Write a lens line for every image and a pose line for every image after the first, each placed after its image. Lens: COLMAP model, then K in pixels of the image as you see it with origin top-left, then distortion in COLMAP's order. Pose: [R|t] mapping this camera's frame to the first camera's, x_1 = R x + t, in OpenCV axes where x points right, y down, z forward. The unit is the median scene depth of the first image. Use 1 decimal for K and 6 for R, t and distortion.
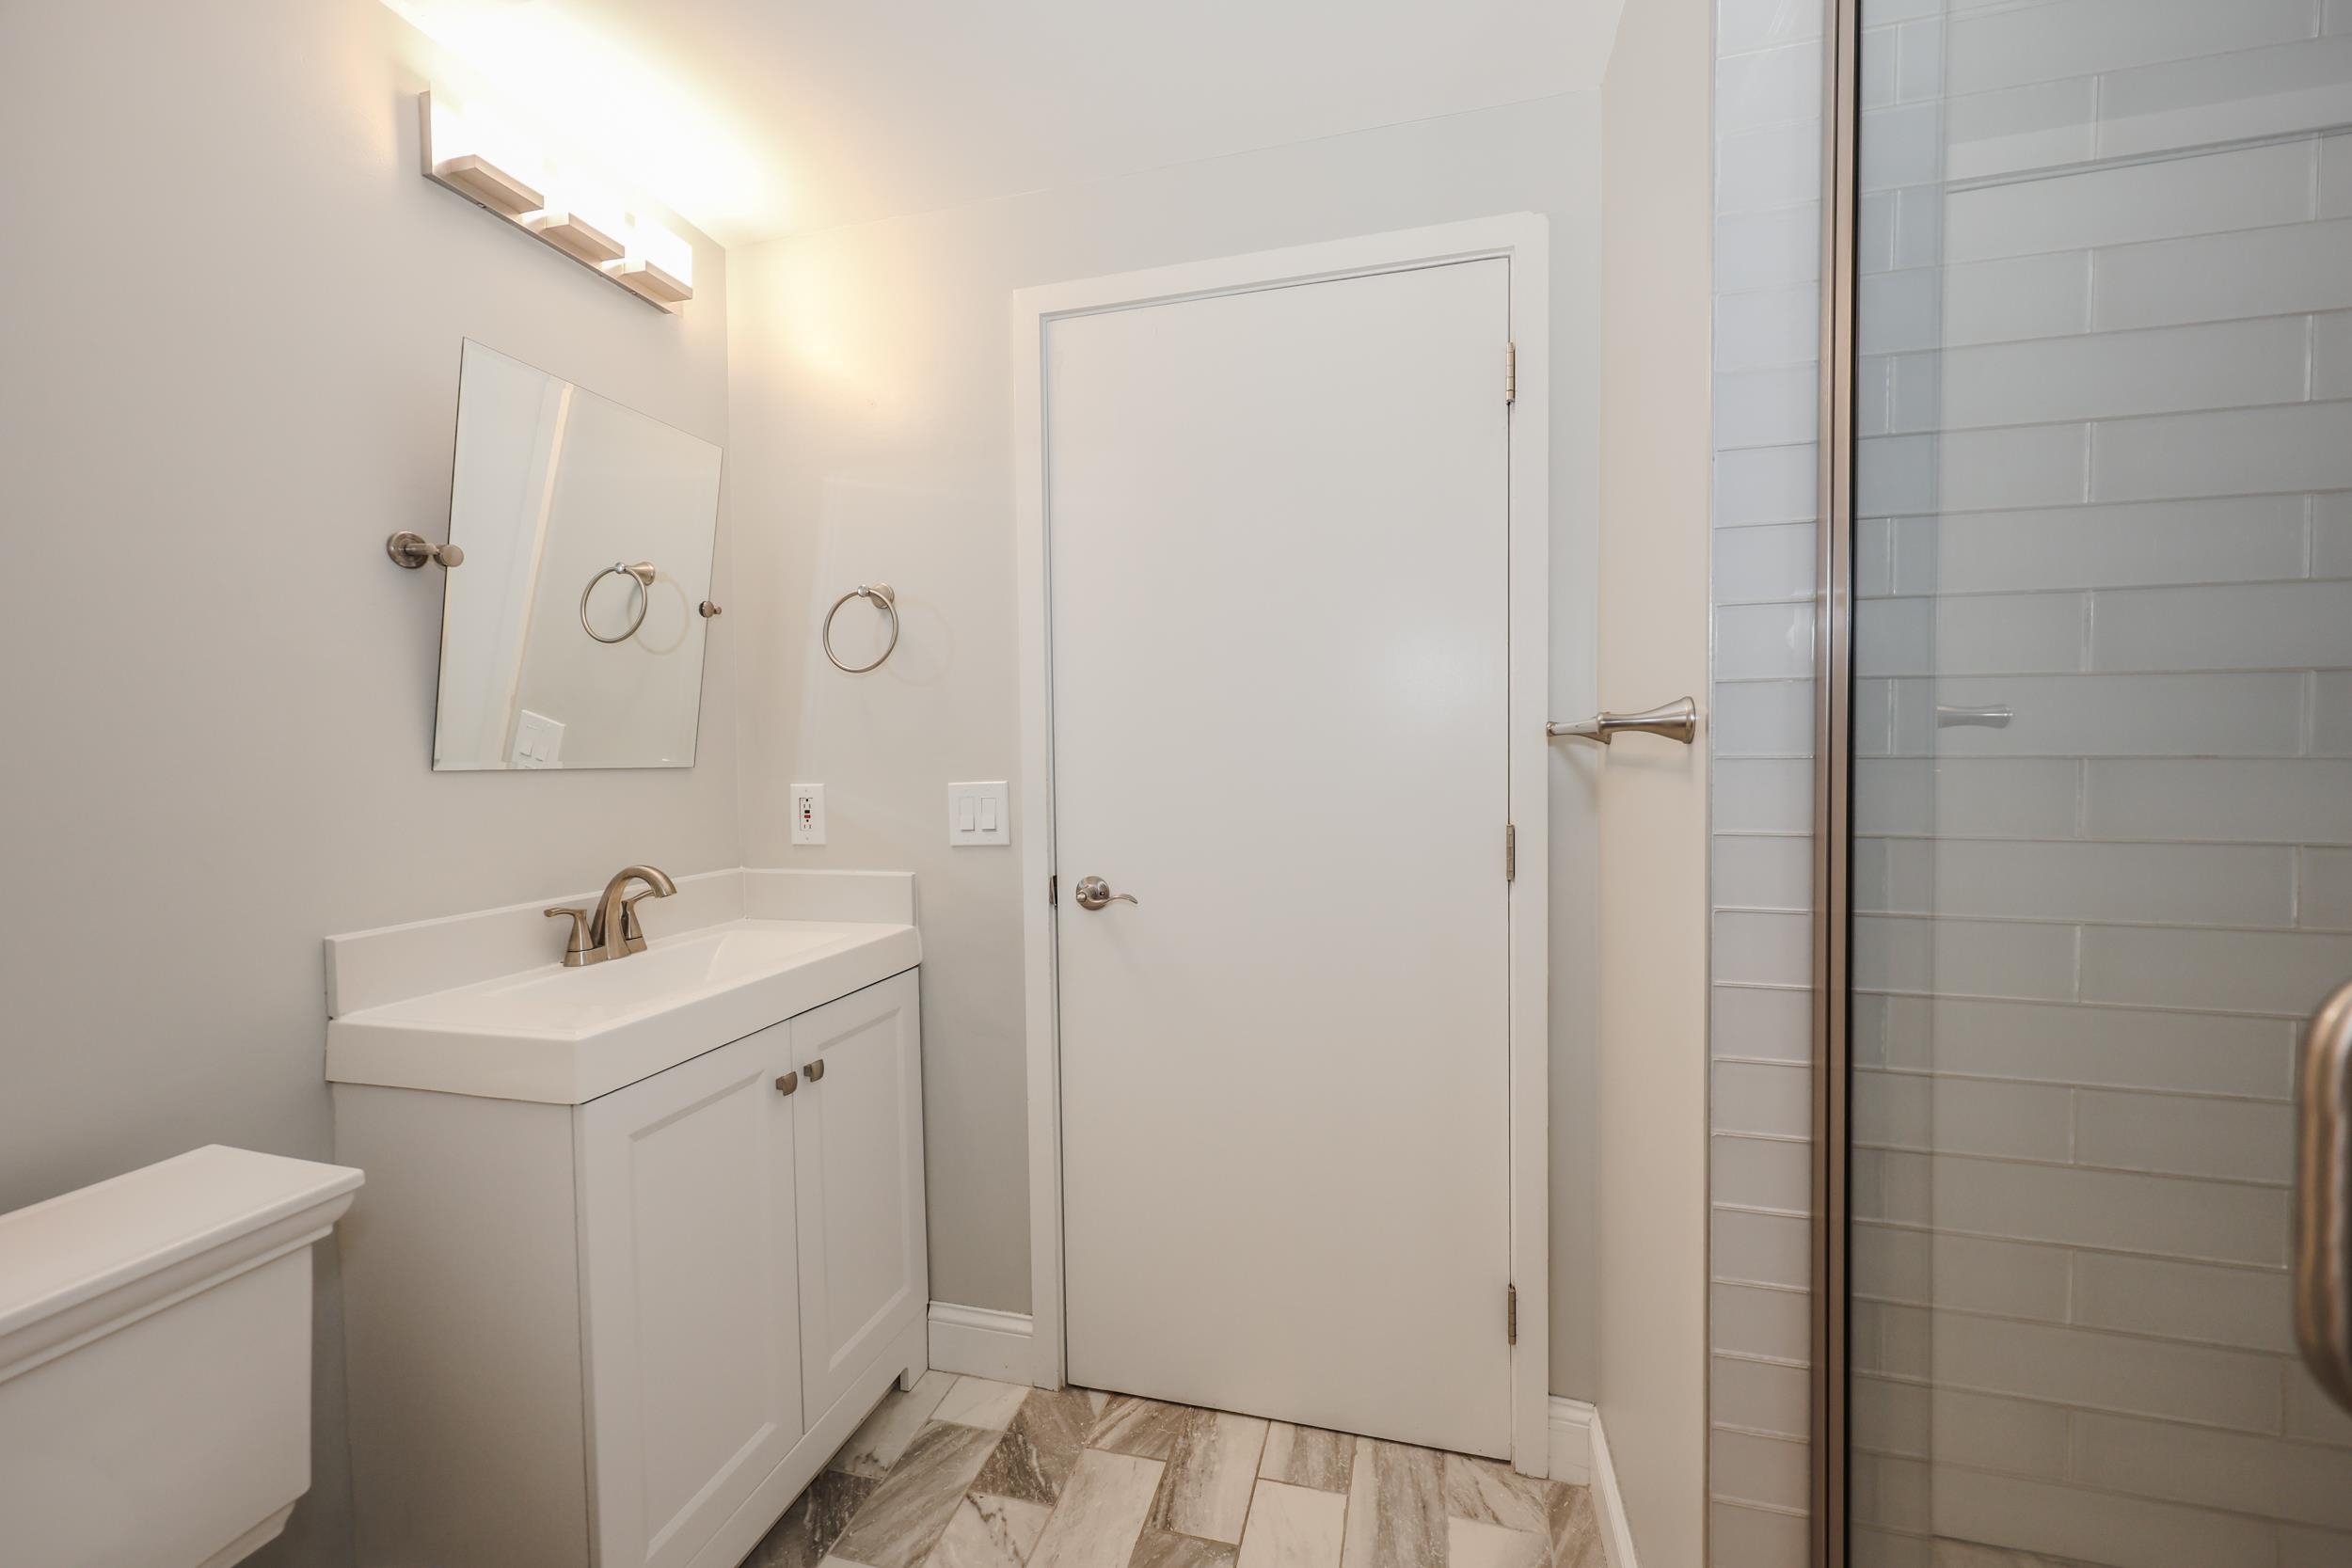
lens RADIAL K [[920.5, 0, 1176.0], [0, 920.5, 784.0], [0, 0, 1]] dist [0.000142, -0.000080]
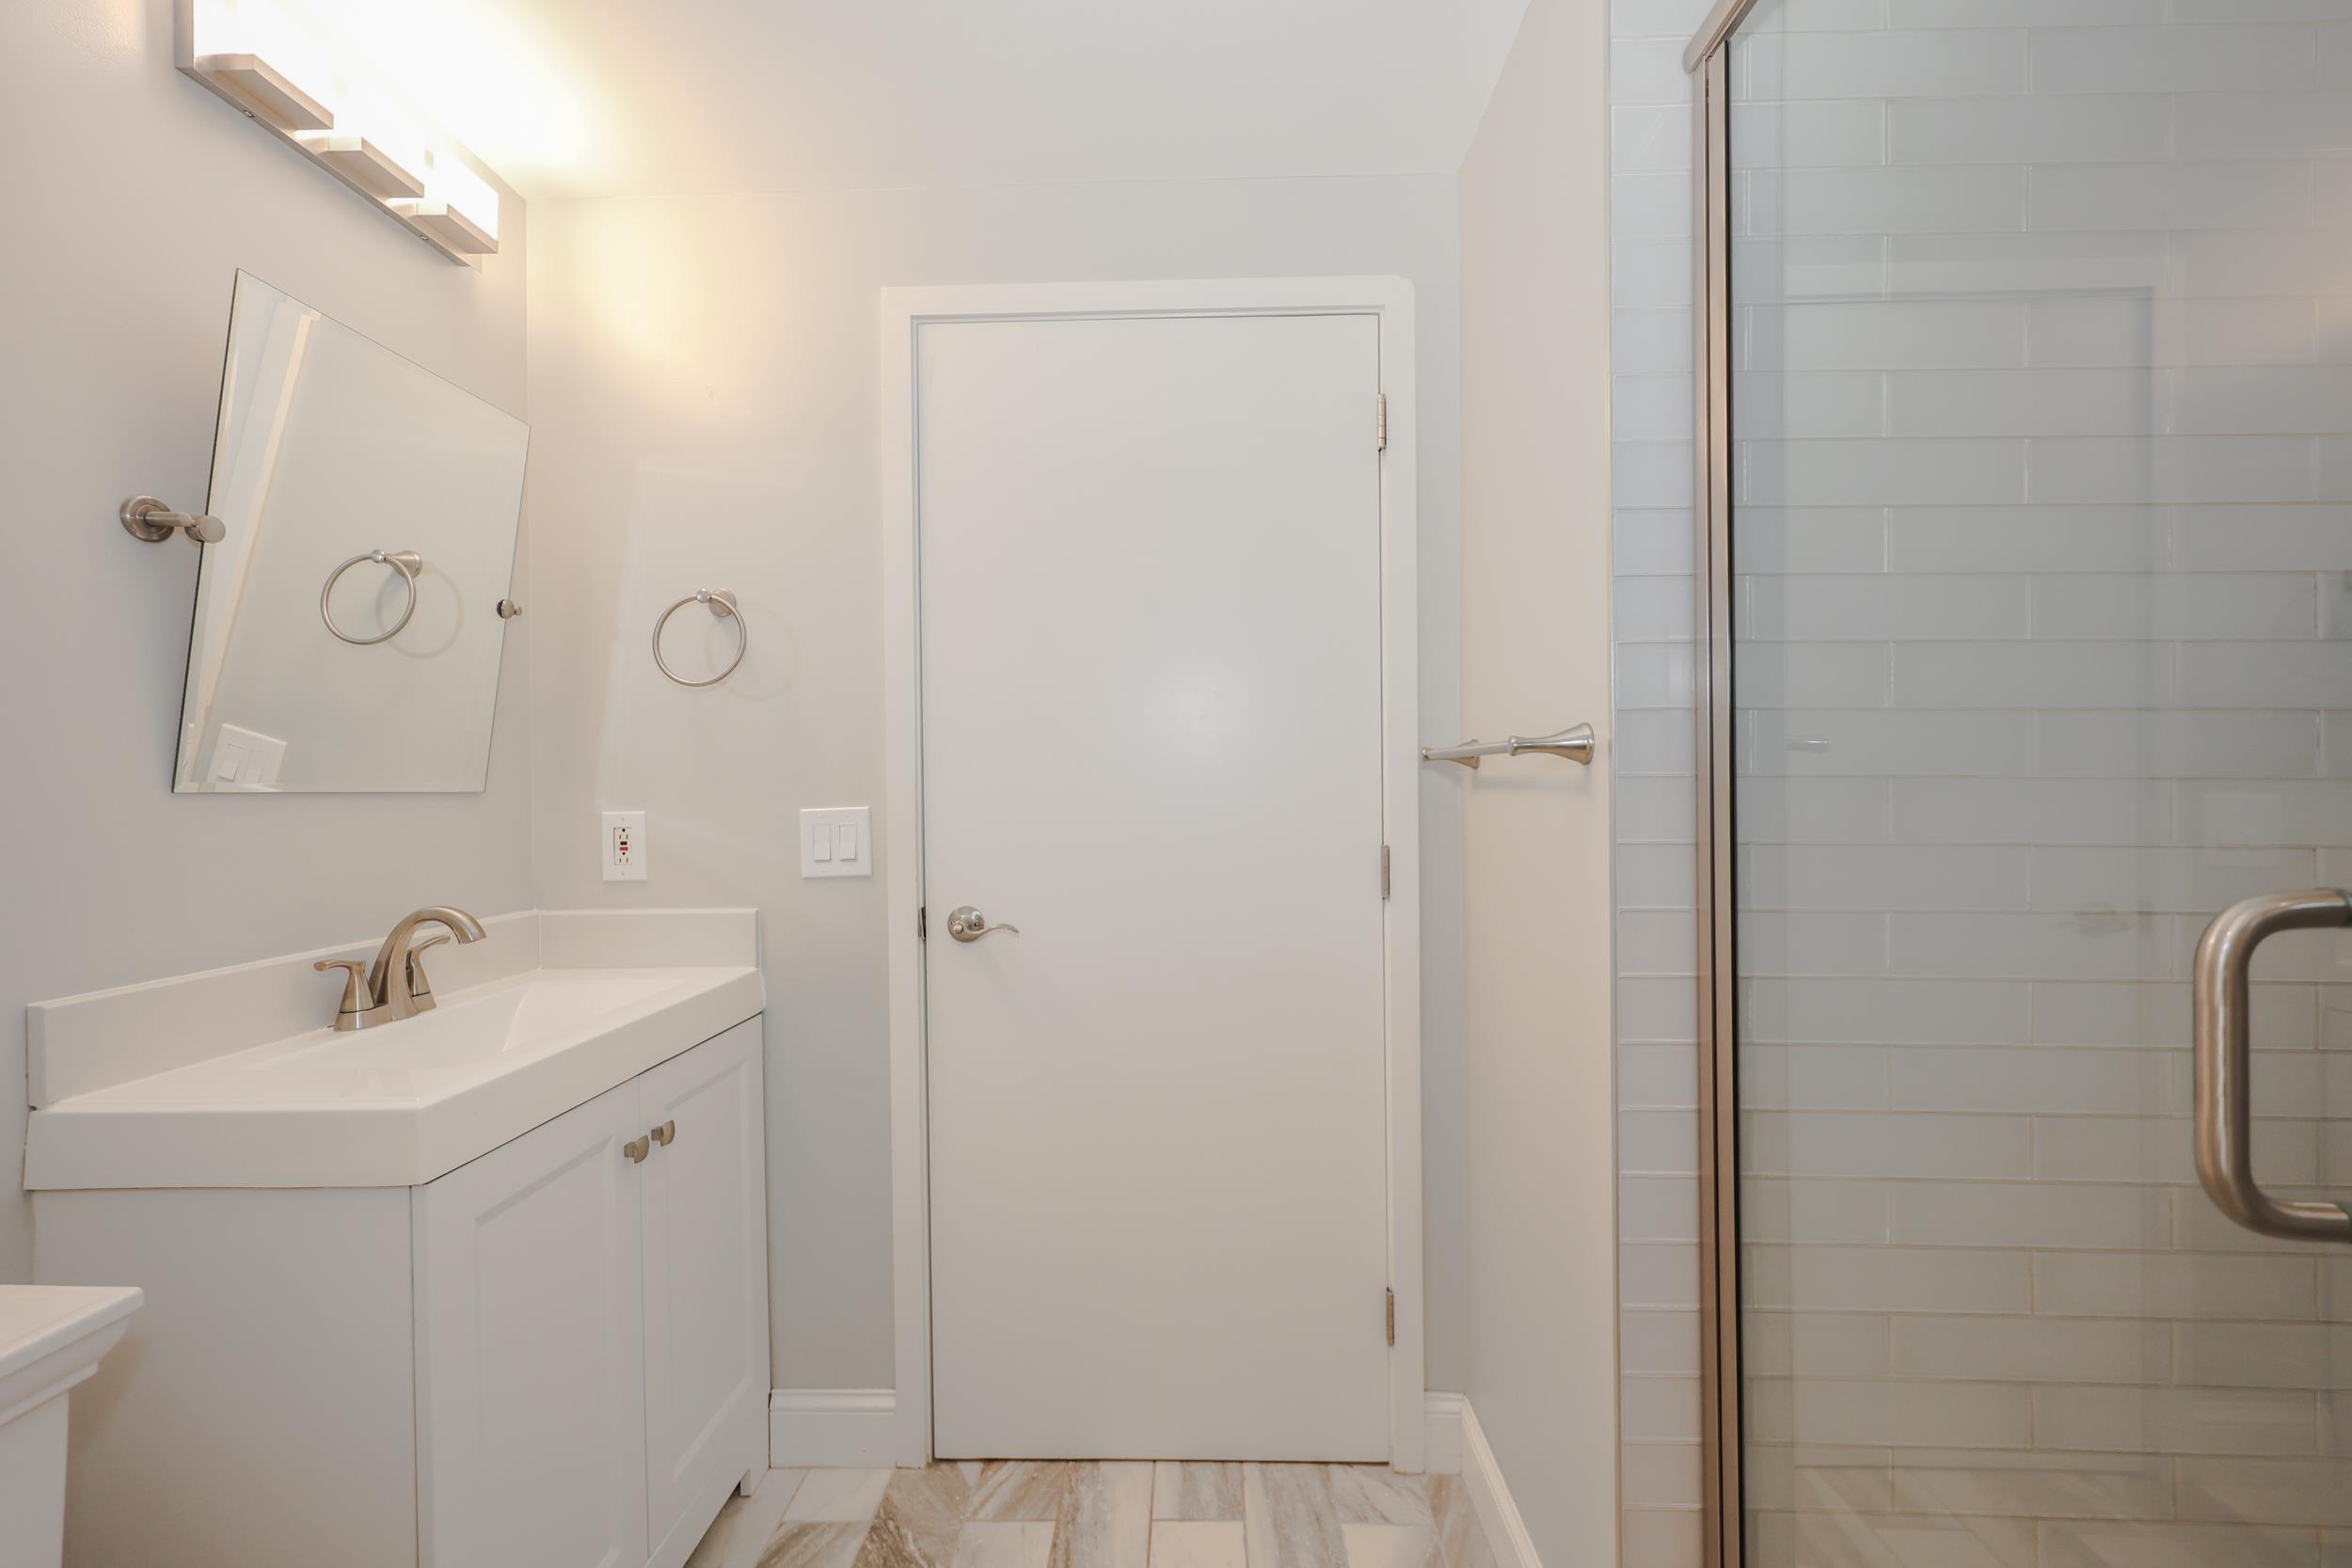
lens RADIAL K [[961.5, 0, 1173.4], [0, 961.5, 789.1], [0, 0, 1]] dist [0.000736, 0.000182]
pose [[0.973174, 0.000711, 0.230071, -0.126529], [0.006094, 0.999565, -0.028865, 0.010453], [-0.229991, 0.029493, 0.972746, -0.017946]]
